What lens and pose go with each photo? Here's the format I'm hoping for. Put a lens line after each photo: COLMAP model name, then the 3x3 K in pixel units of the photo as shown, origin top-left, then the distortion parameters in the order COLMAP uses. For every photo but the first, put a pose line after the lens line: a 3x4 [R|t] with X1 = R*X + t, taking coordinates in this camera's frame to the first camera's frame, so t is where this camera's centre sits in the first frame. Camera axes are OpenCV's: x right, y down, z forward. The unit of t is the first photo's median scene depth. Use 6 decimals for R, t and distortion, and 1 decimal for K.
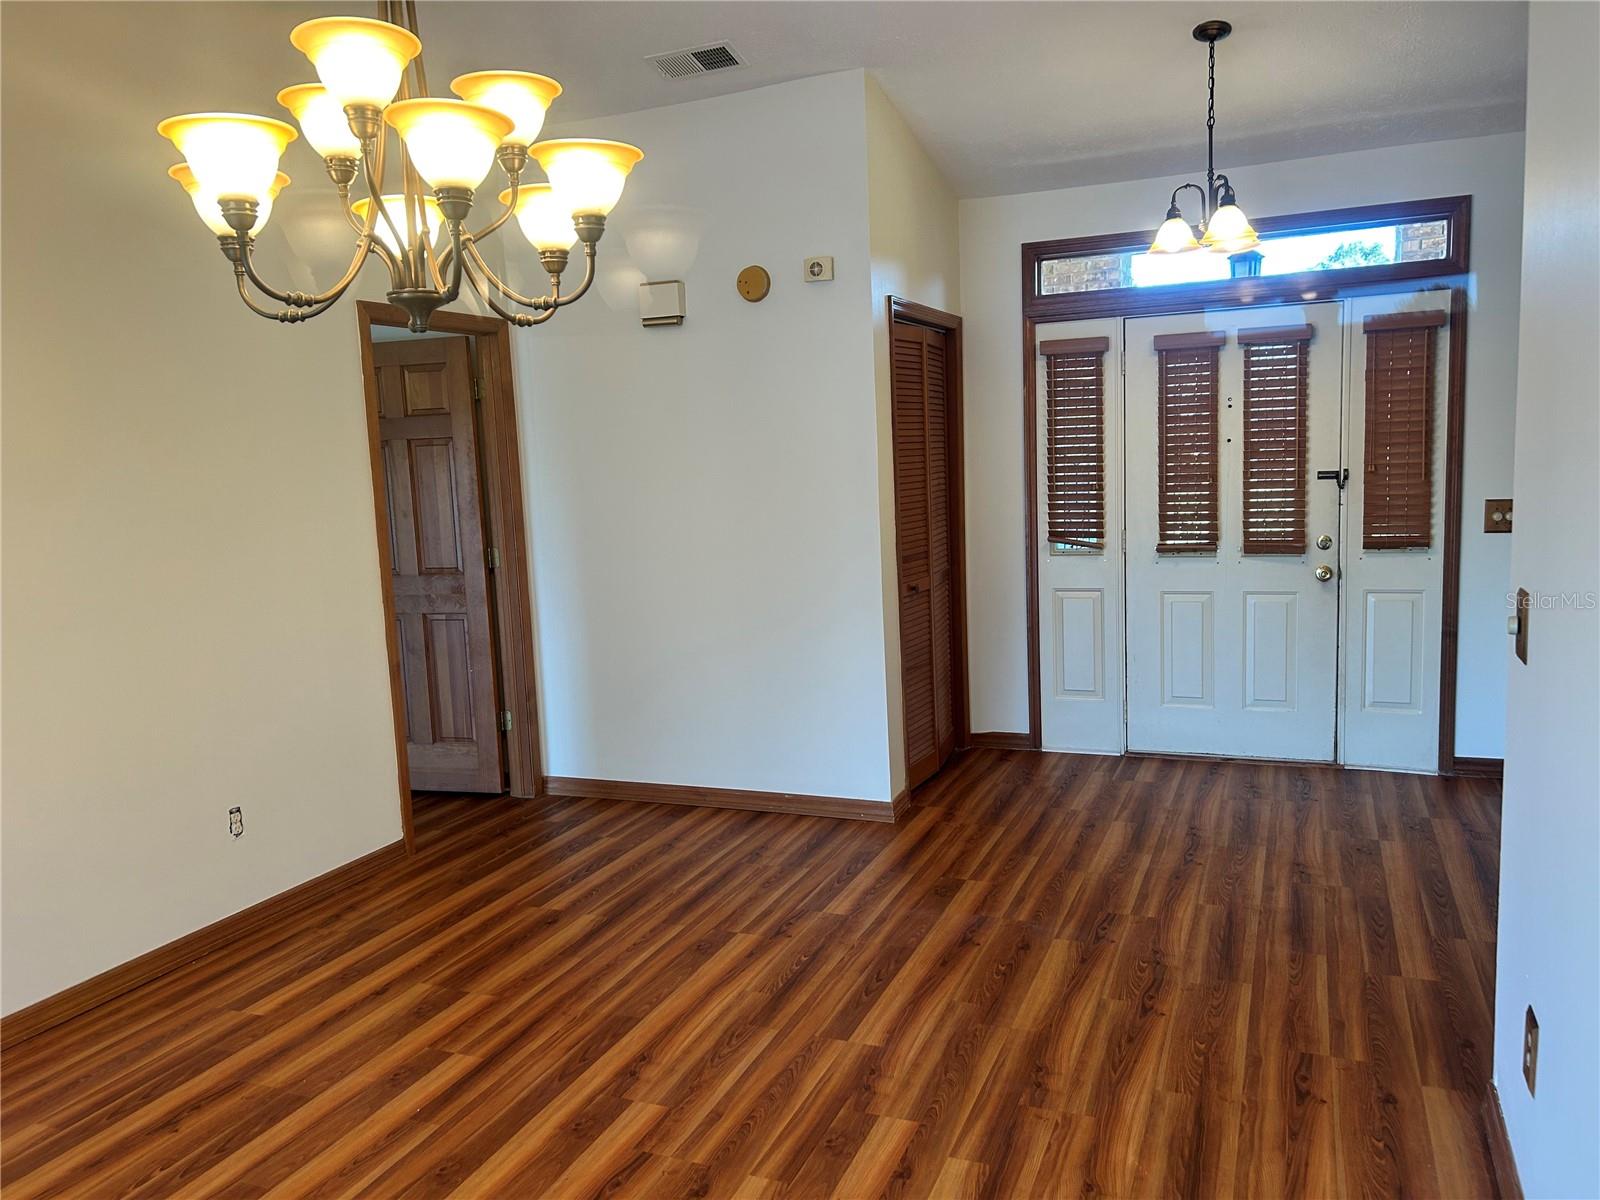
lens RADIAL K [[1215.1, 0, 797.8], [0, 1215.1, 588.5], [0, 0, 1]] dist [0.098618, -0.150653]
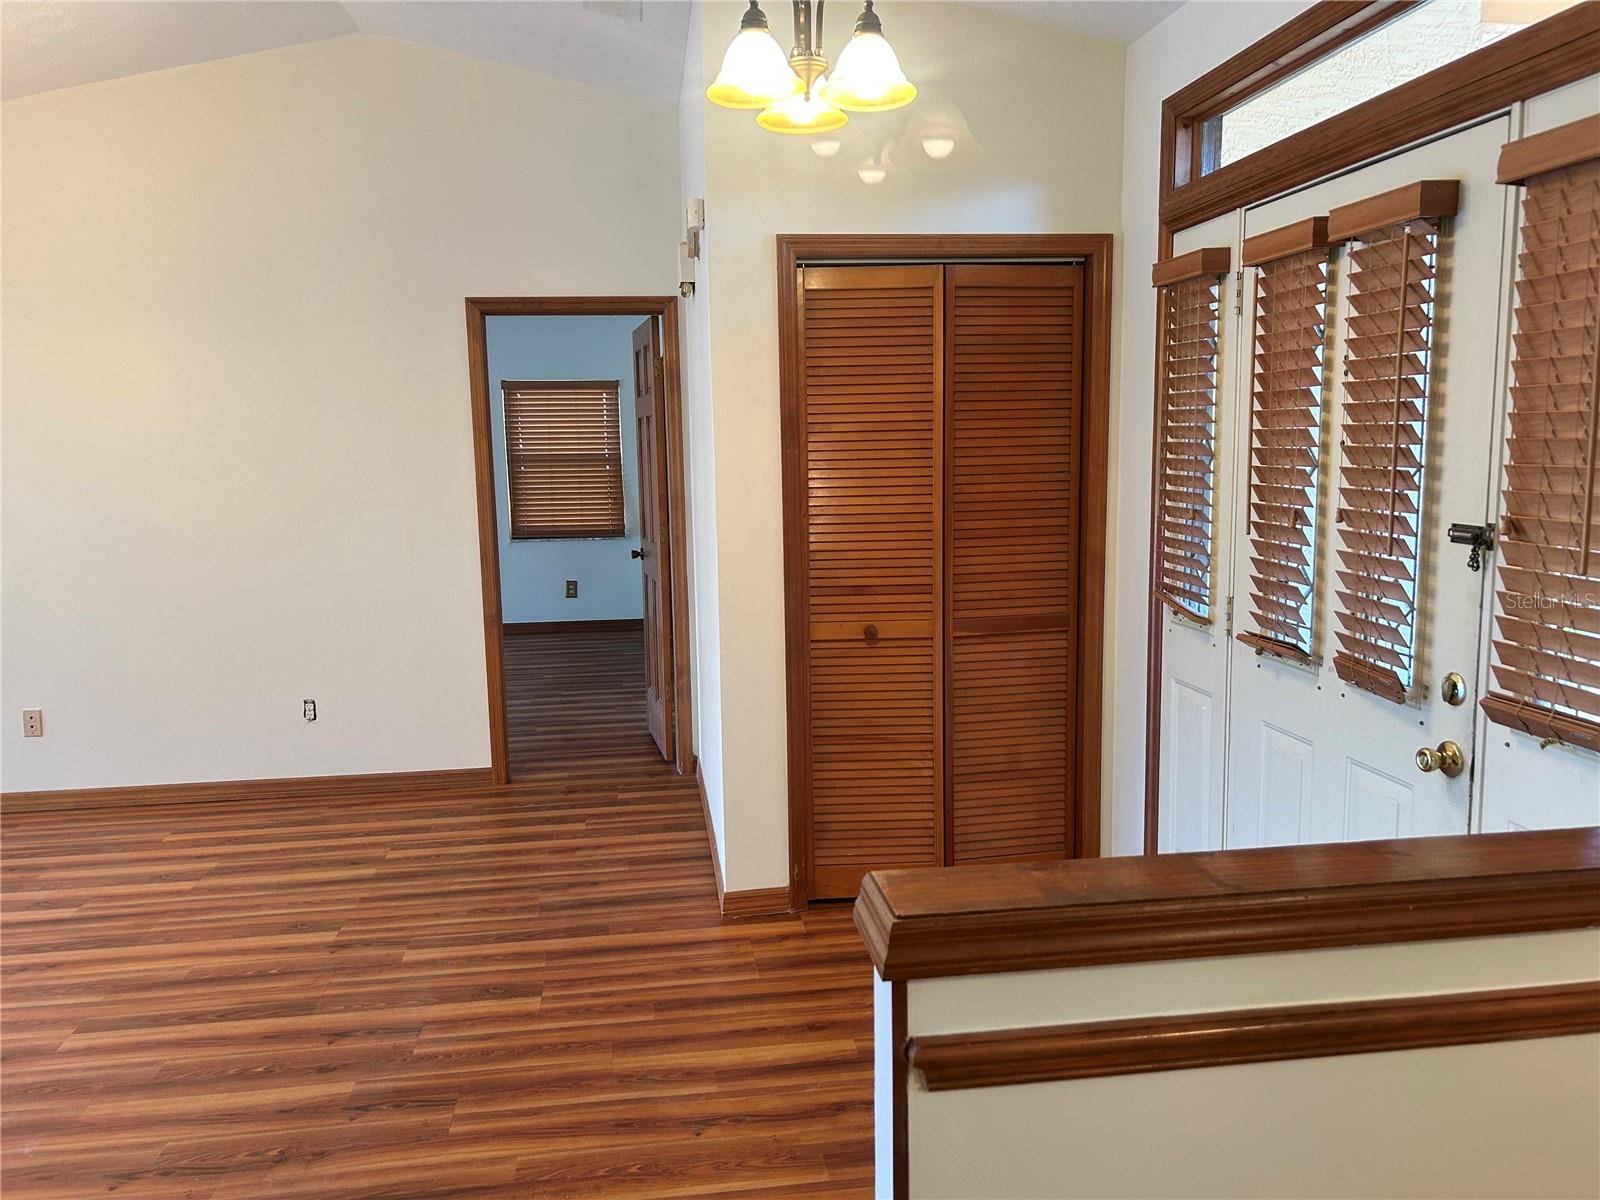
lens RADIAL K [[1218.8, 0, 777.0], [0, 1218.8, 599.6], [0, 0, 1]] dist [0.058676, -0.067067]
pose [[0.493443, 0.146629, -0.857329, 0.909624], [-0.098856, 0.988755, 0.112209, -0.125534], [0.864142, 0.029384, 0.502390, 0.774849]]
